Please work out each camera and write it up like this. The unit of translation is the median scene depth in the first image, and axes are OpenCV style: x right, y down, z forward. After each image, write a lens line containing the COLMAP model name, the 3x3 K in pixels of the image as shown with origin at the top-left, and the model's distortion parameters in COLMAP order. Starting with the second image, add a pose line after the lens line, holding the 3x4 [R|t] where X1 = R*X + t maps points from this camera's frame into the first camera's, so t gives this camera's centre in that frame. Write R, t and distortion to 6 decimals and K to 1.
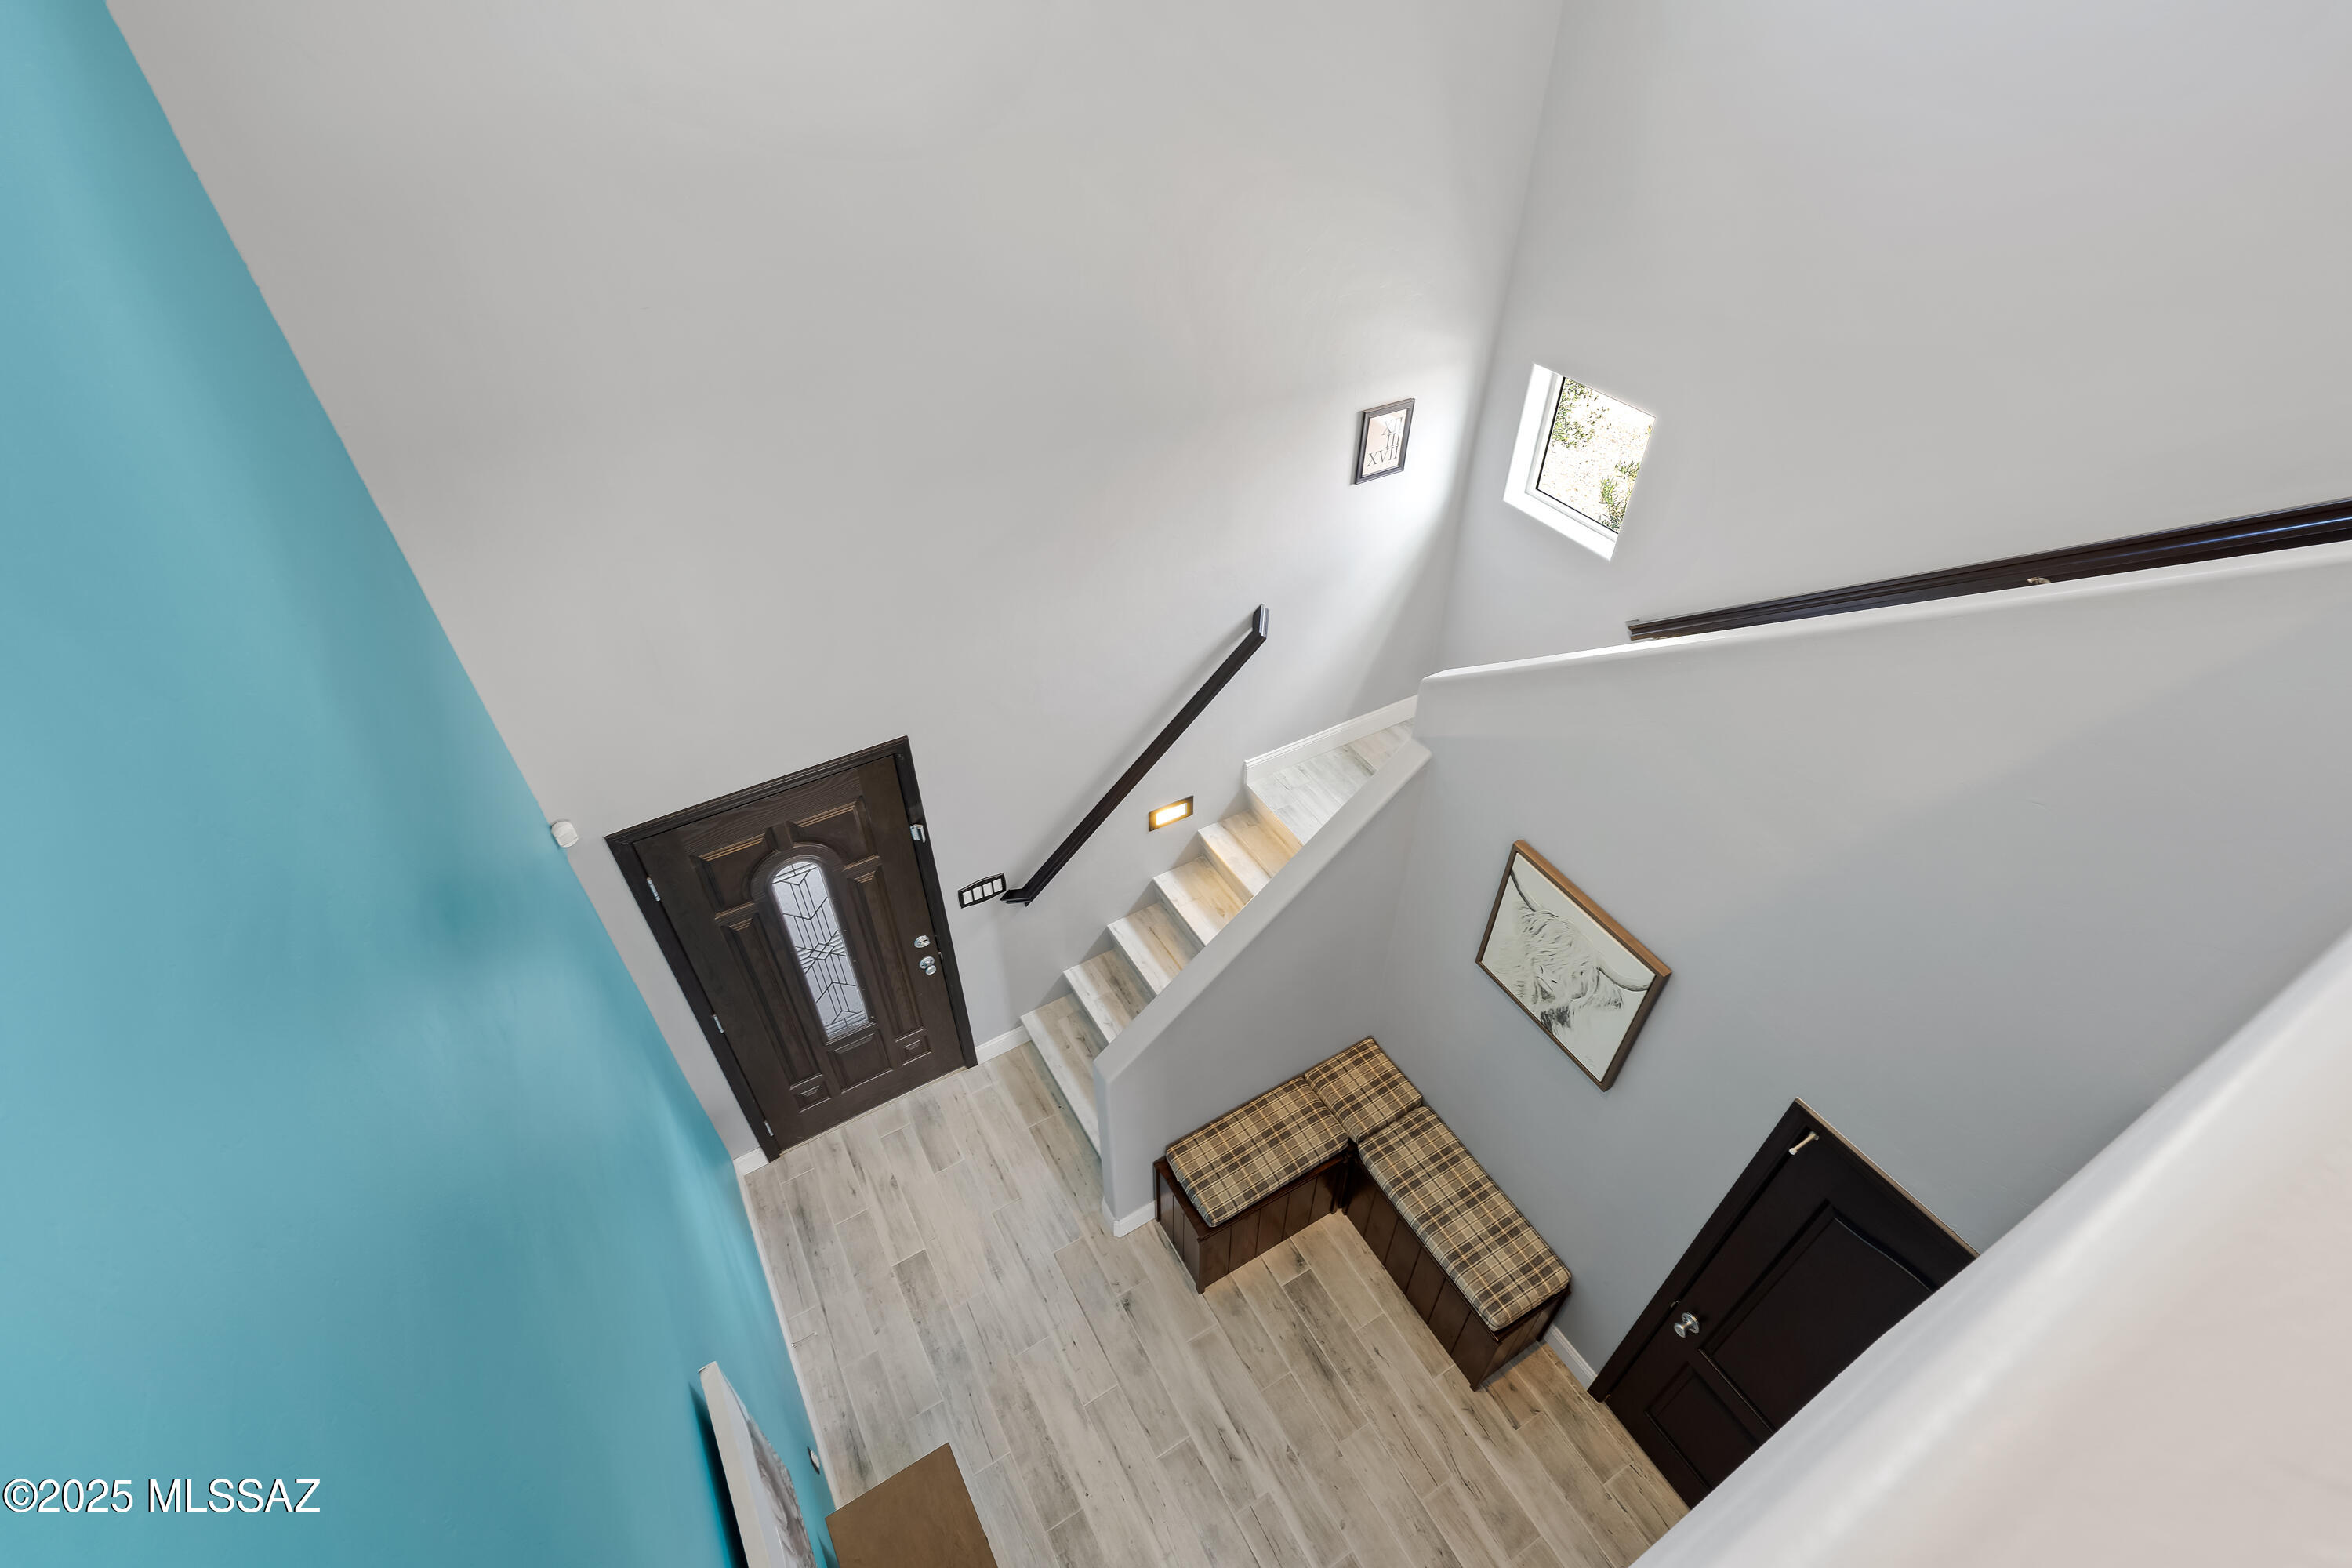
lens RADIAL K [[1098.5, 0, 1176.0], [0, 1098.5, 784.0], [0, 0, 1]] dist [0.000293, 0.000119]
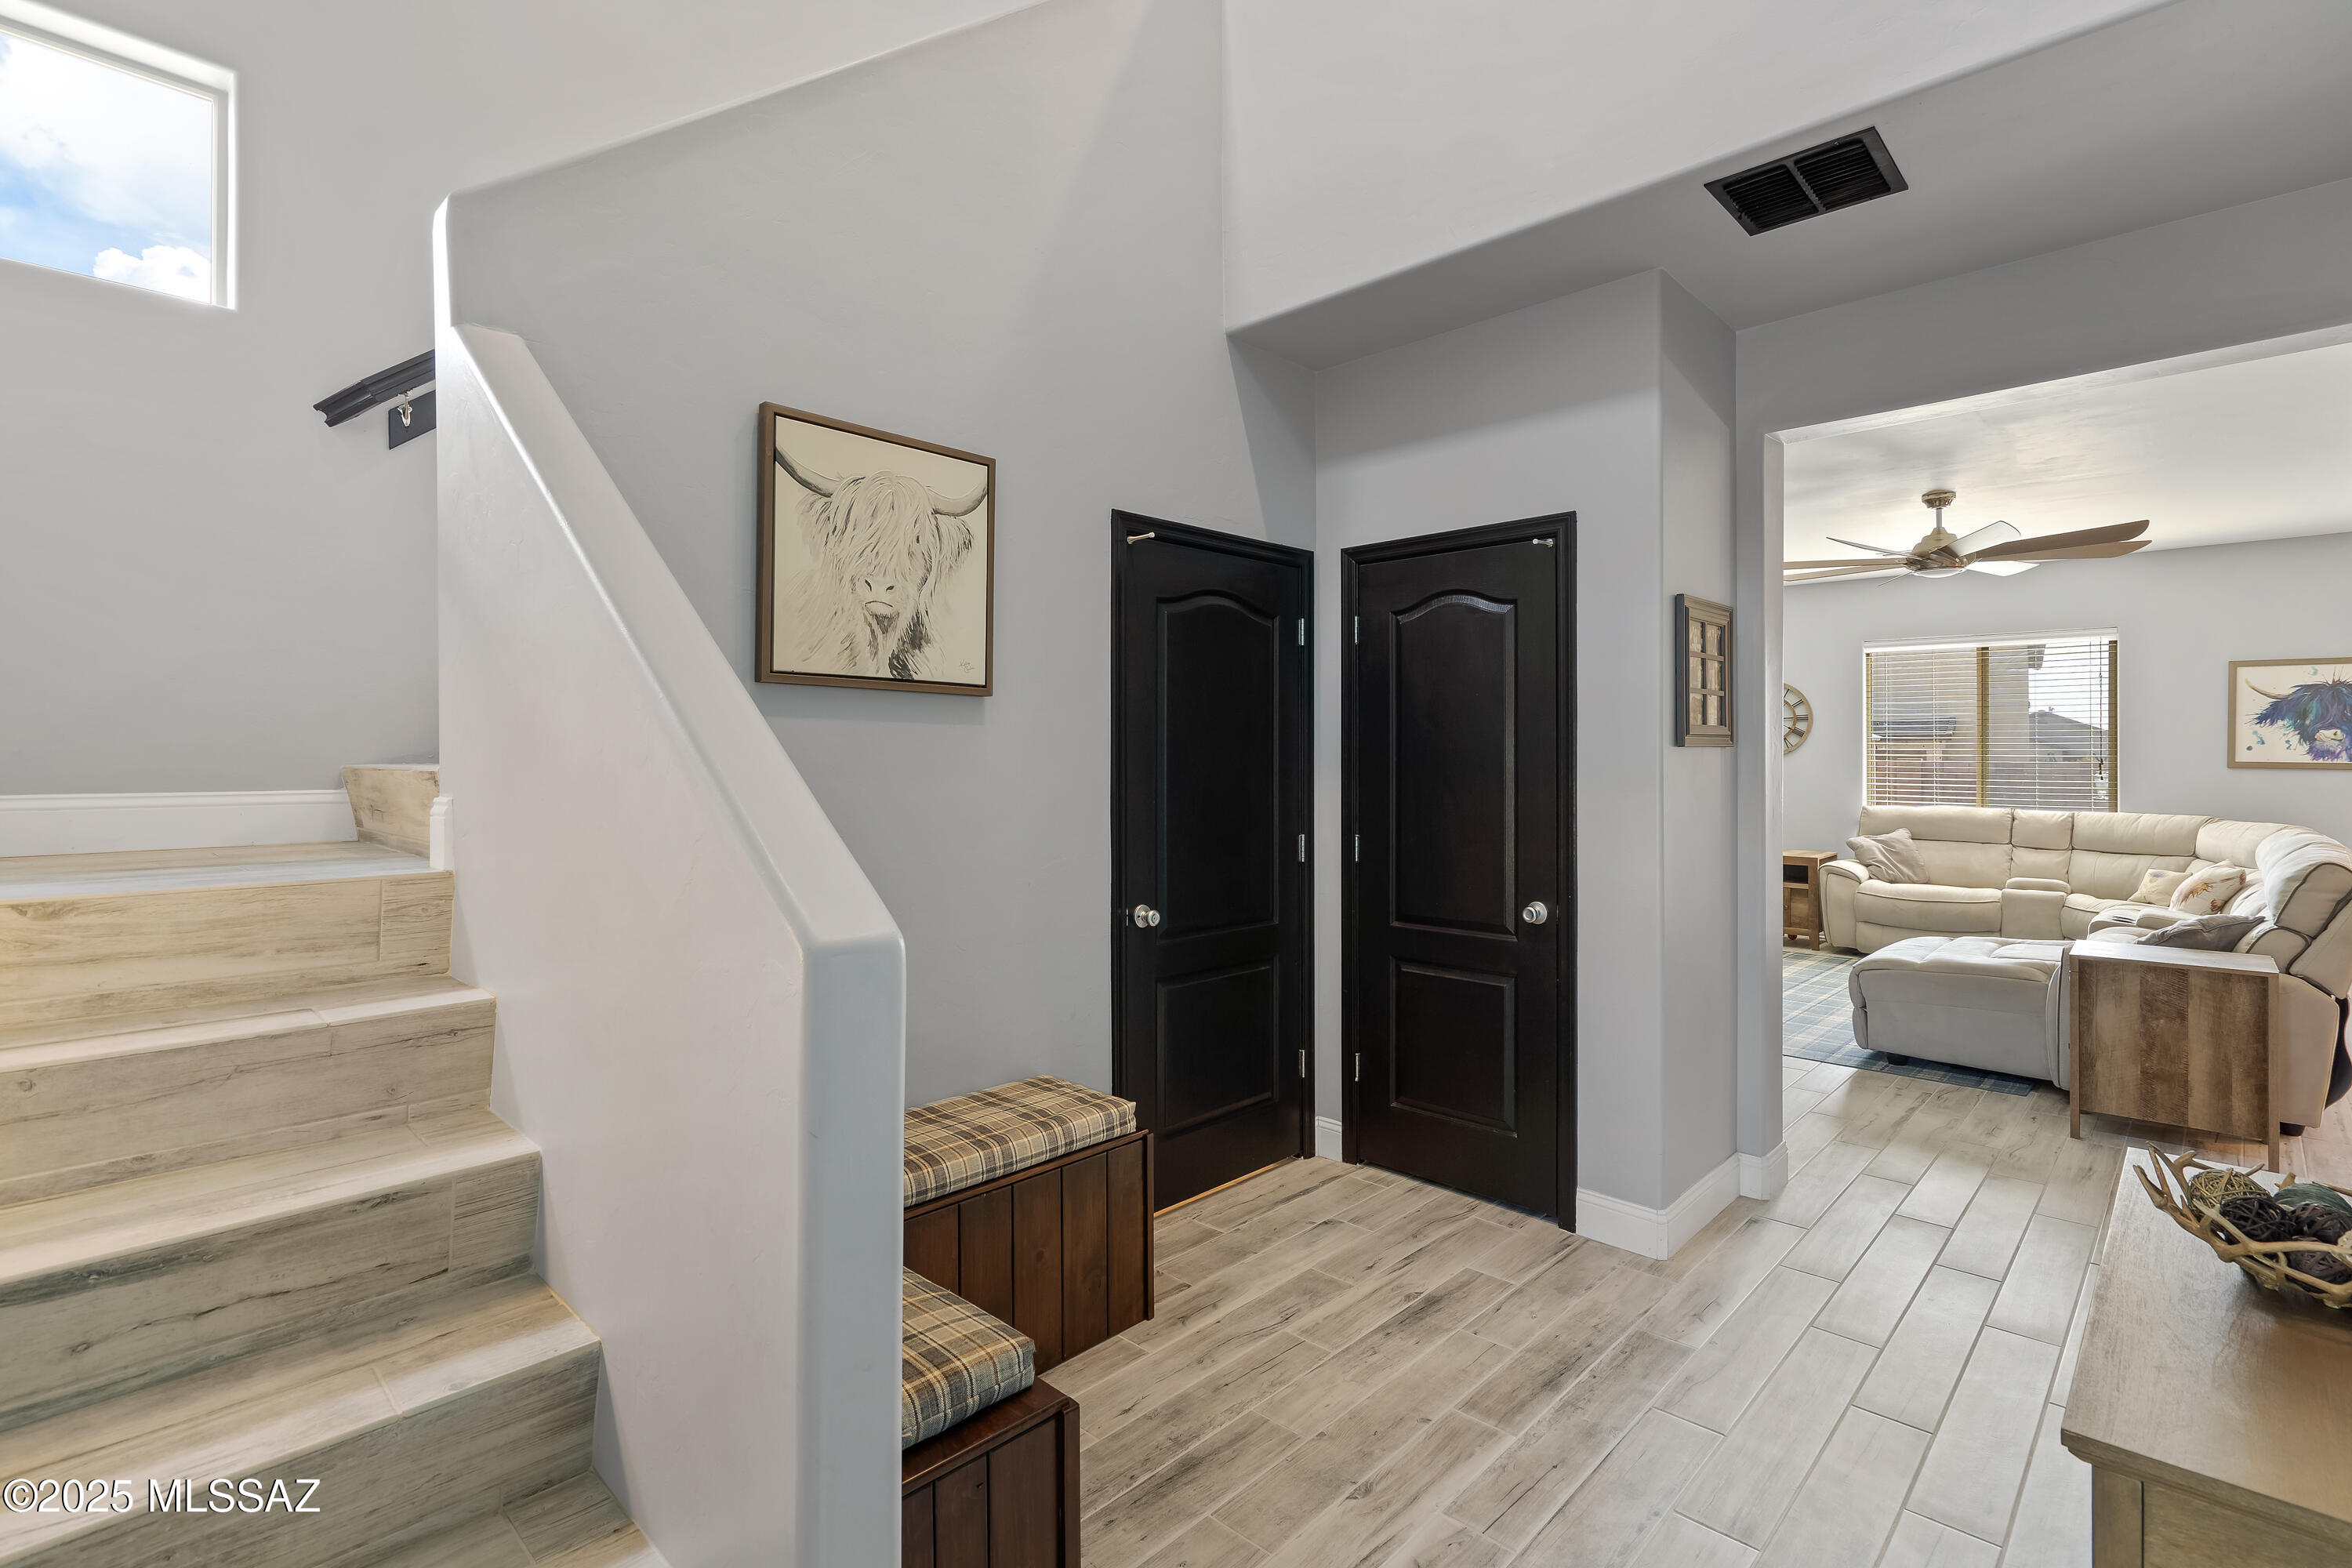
lens RADIAL K [[1098.5, 0, 1176.0], [0, 1098.5, 784.0], [0, 0, 1]] dist [0.000293, 0.000119]
pose [[-0.264783, -0.011012, 0.964245, -0.353352], [0.656190, 0.730663, 0.188535, 0.224143], [-0.706615, 0.682649, -0.186241, 0.931297]]
